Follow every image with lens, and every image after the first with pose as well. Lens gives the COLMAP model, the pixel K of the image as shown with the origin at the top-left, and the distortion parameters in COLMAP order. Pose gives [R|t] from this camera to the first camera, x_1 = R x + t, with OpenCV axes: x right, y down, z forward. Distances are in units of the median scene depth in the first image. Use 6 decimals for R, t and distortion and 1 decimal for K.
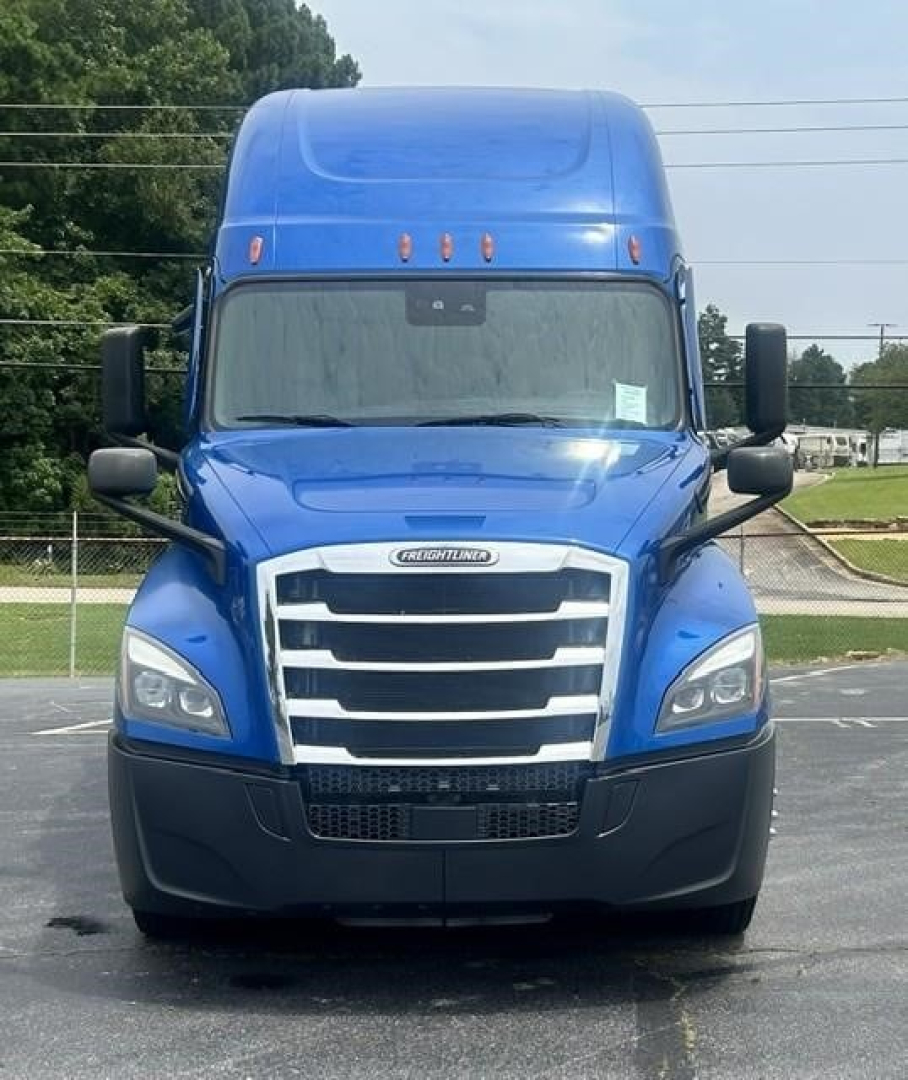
lens RADIAL K [[1872.9, 0, 455.3], [0, 1872.9, 536.2], [0, 0, 1]] dist [-0.035742, 0.000000]
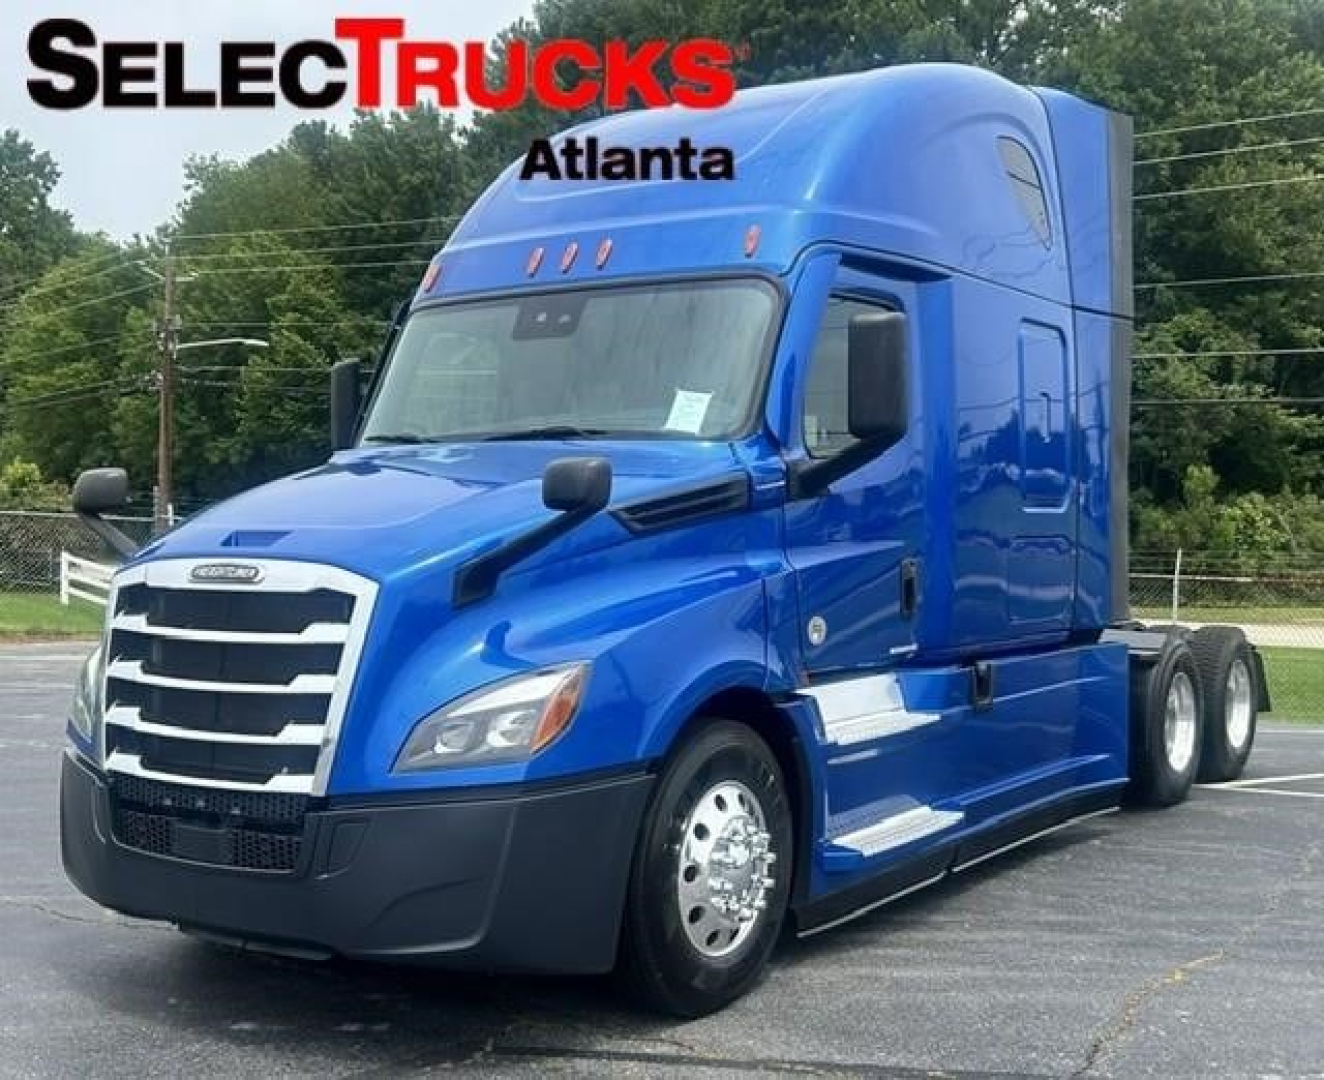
lens RADIAL K [[1710.3, 0, 660.7], [0, 1710.3, 541.2], [0, 0, 1]] dist [-0.039855, 0.000000]
pose [[0.764626, 0.005094, -0.644454, 0.682945], [-0.016667, 0.999791, -0.011873, 0.000678], [0.644259, 0.019820, 0.764551, 0.419042]]
